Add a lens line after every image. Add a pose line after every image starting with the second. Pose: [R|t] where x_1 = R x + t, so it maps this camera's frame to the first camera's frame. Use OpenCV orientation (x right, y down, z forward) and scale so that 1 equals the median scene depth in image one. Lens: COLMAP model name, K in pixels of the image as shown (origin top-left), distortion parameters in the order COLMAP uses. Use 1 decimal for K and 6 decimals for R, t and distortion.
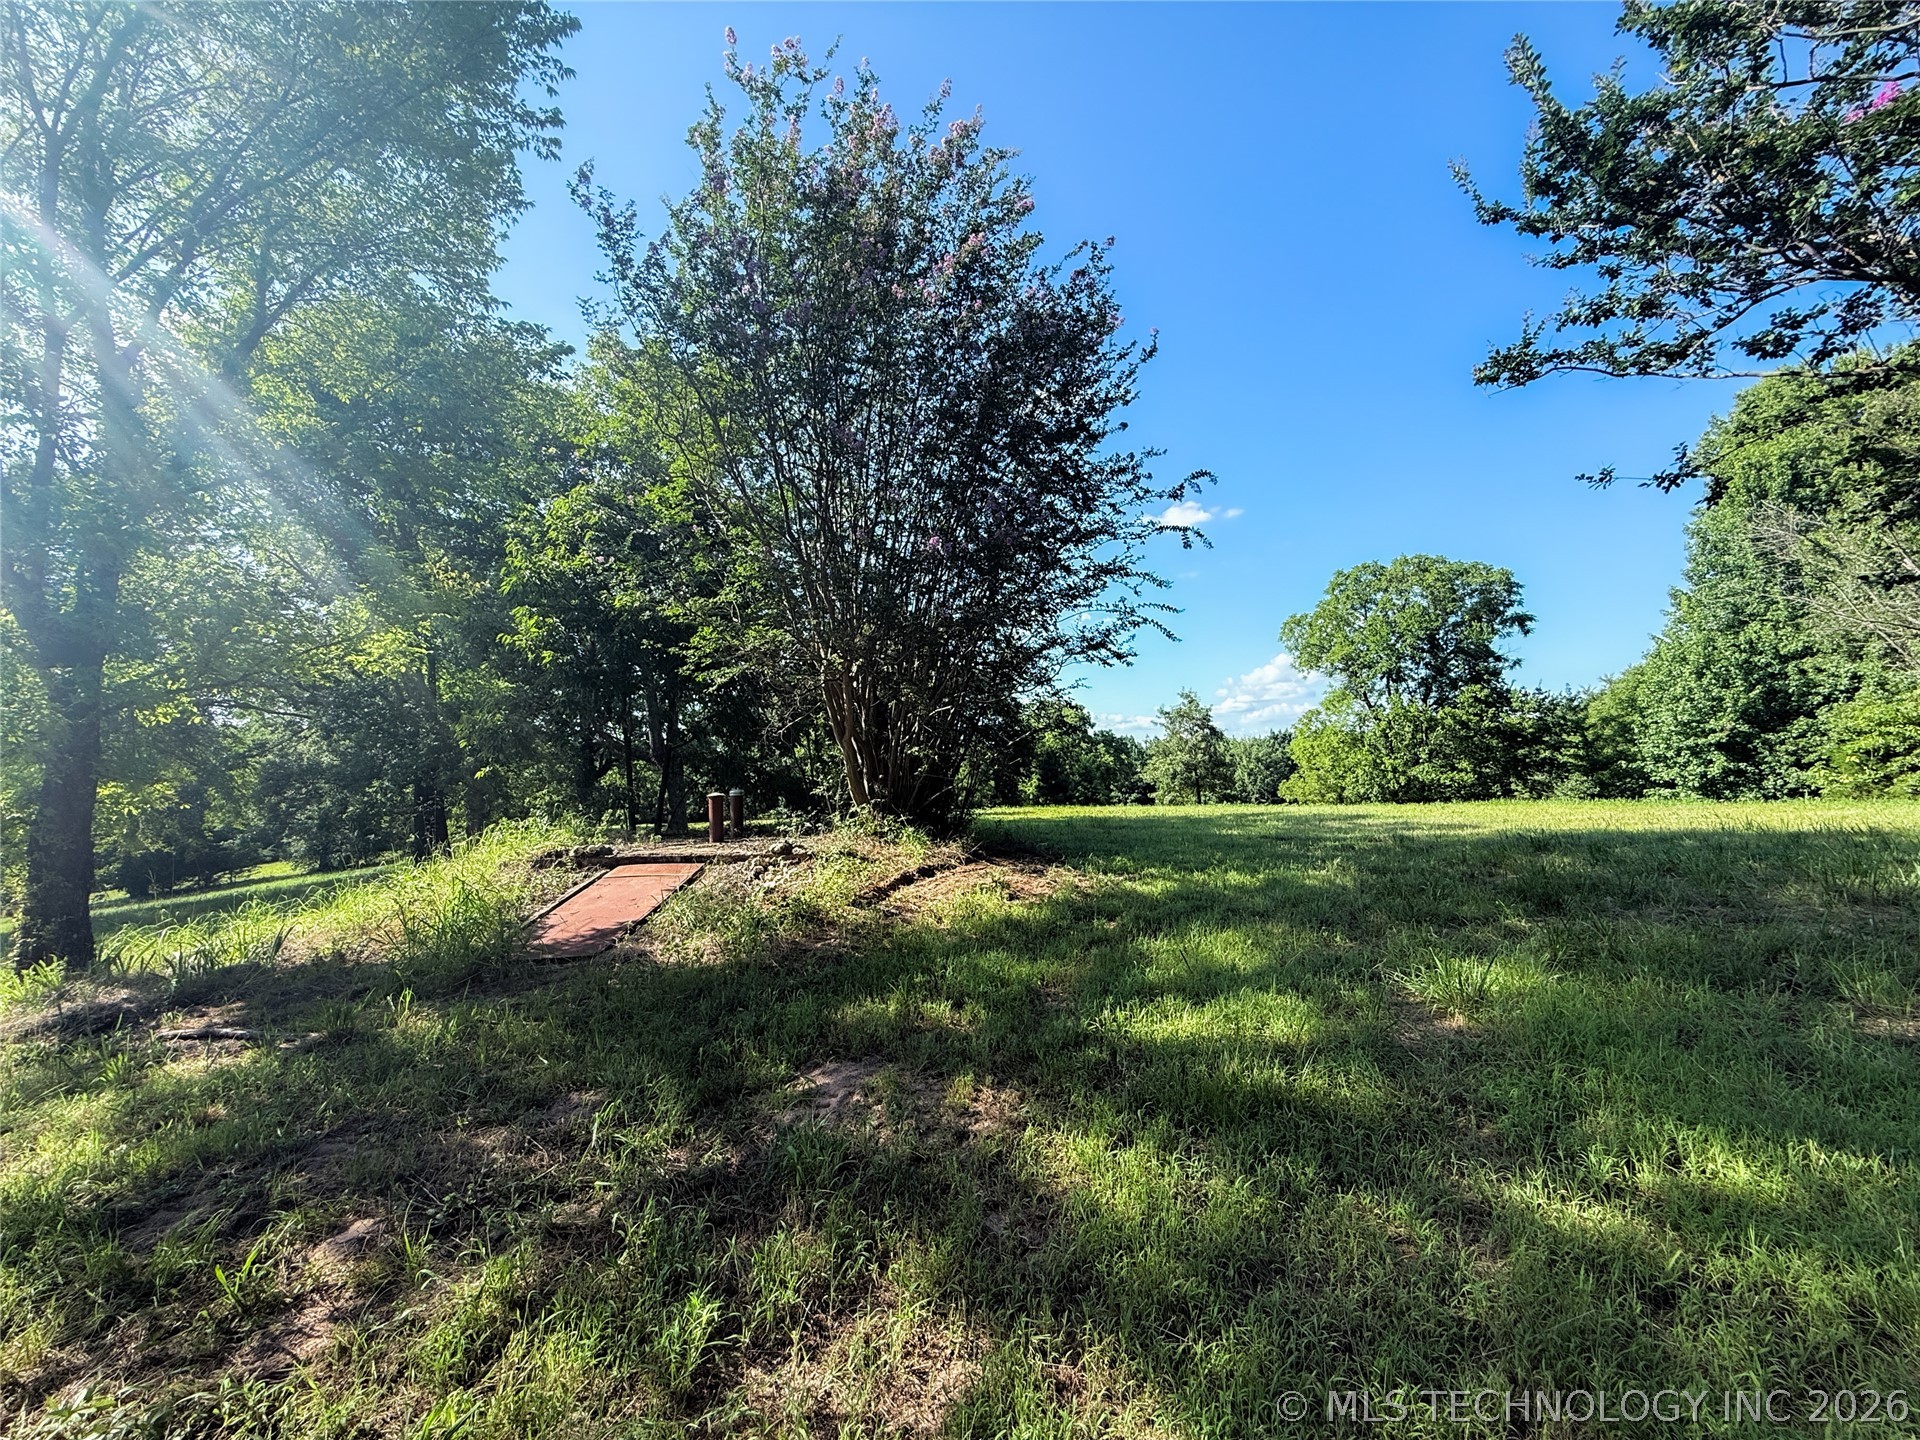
lens RADIAL K [[762.2, 0, 953.1], [0, 762.2, 724.2], [0, 0, 1]] dist [-0.001433, 0.000037]
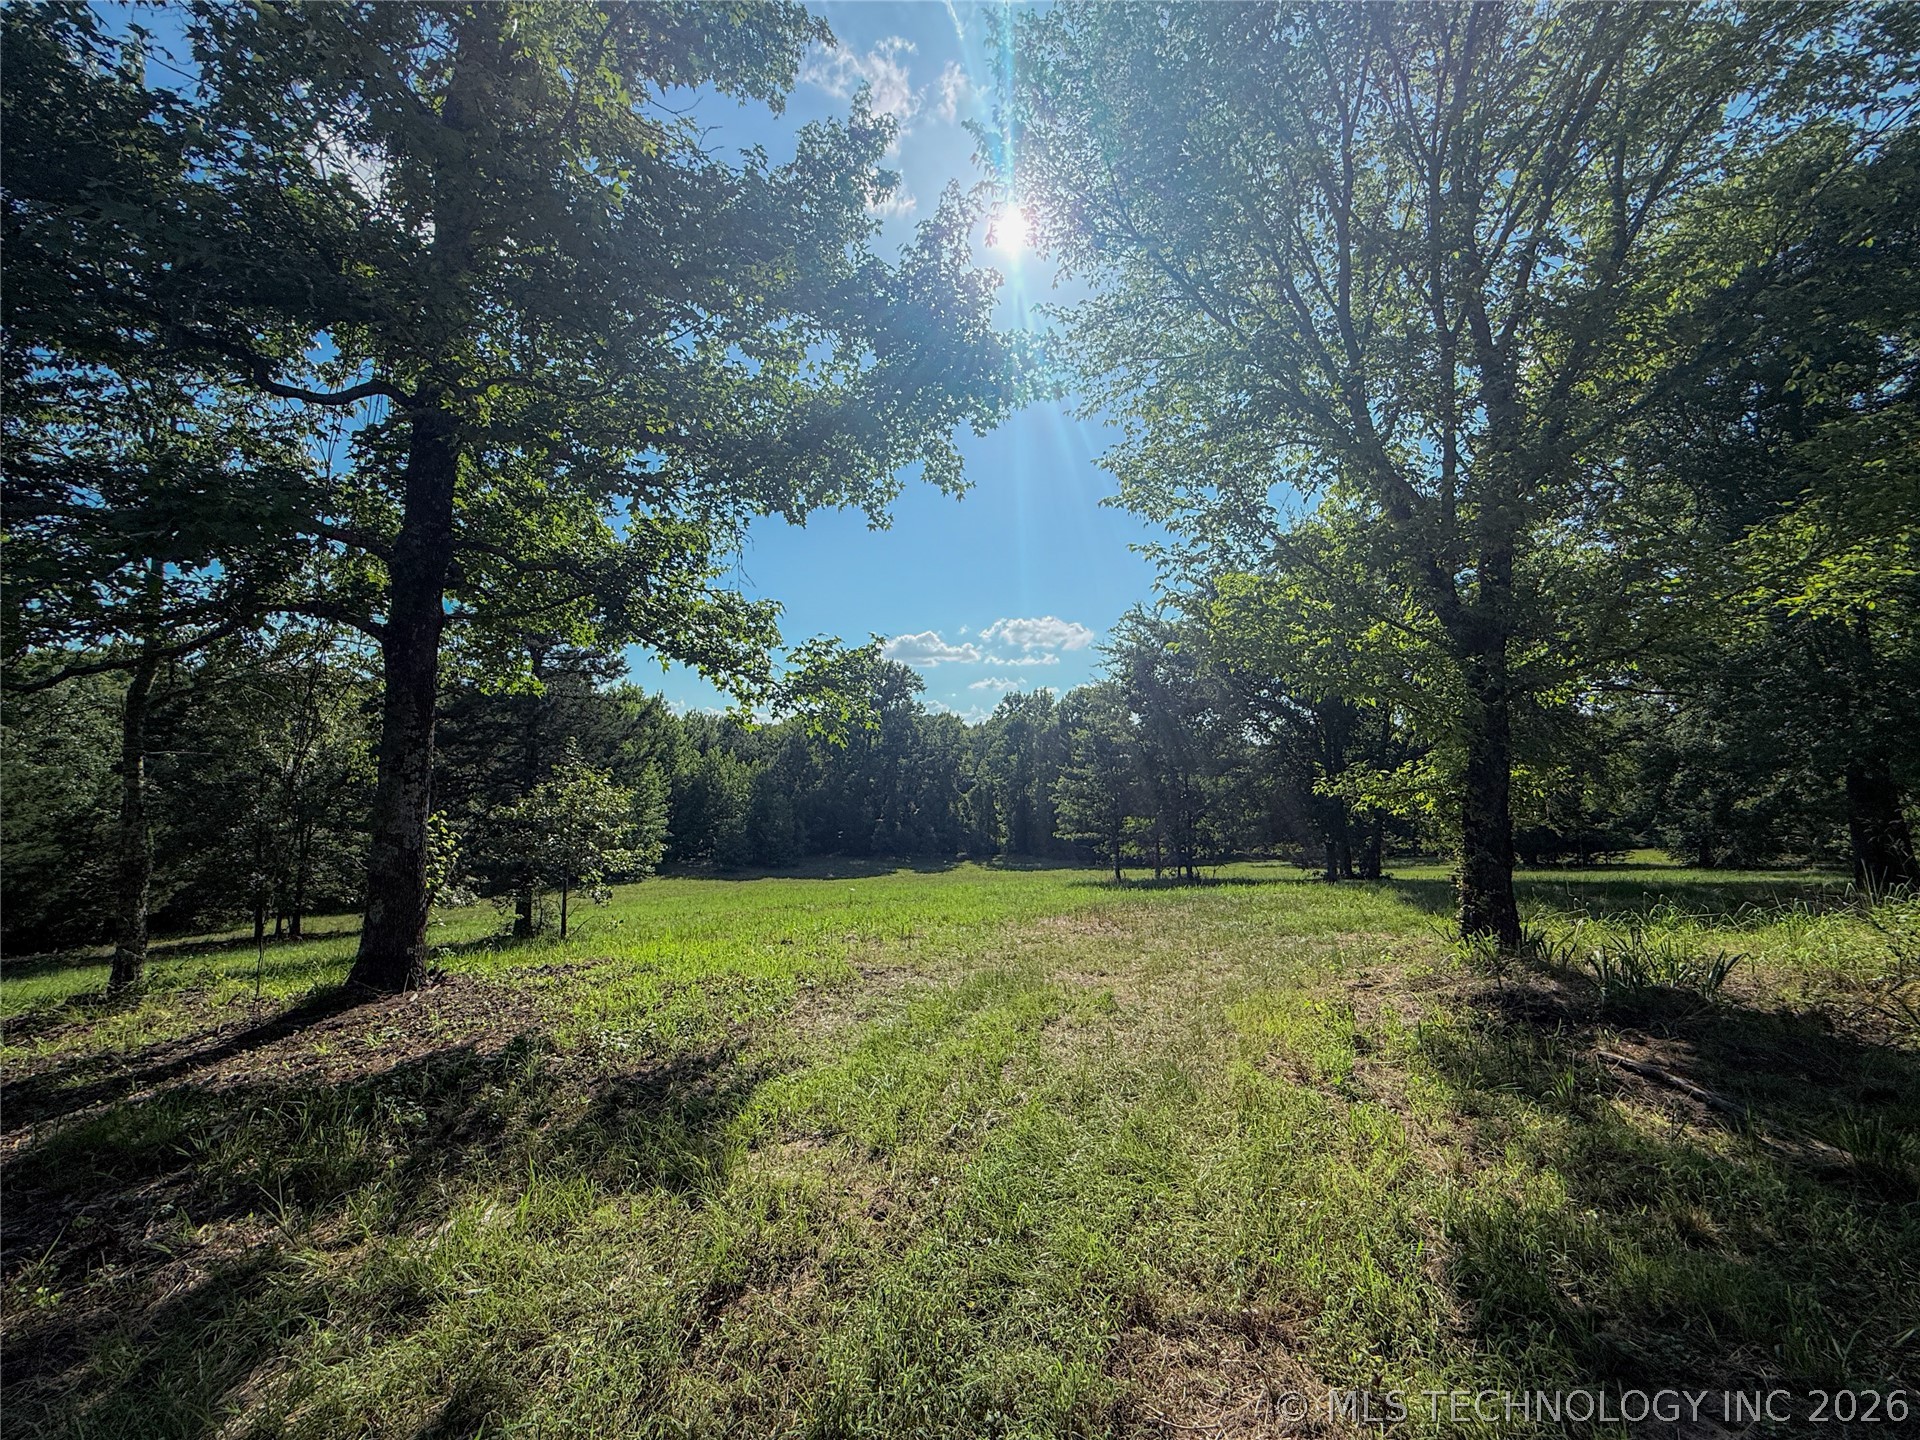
lens RADIAL K [[760.5, 0, 951.0], [0, 760.5, 721.1], [0, 0, 1]] dist [-0.000736, 0.000005]
pose [[0.109514, -0.037703, -0.993270, -0.182387], [0.052787, 0.998091, -0.032066, 0.011616], [0.992583, -0.048920, 0.111295, 0.137300]]
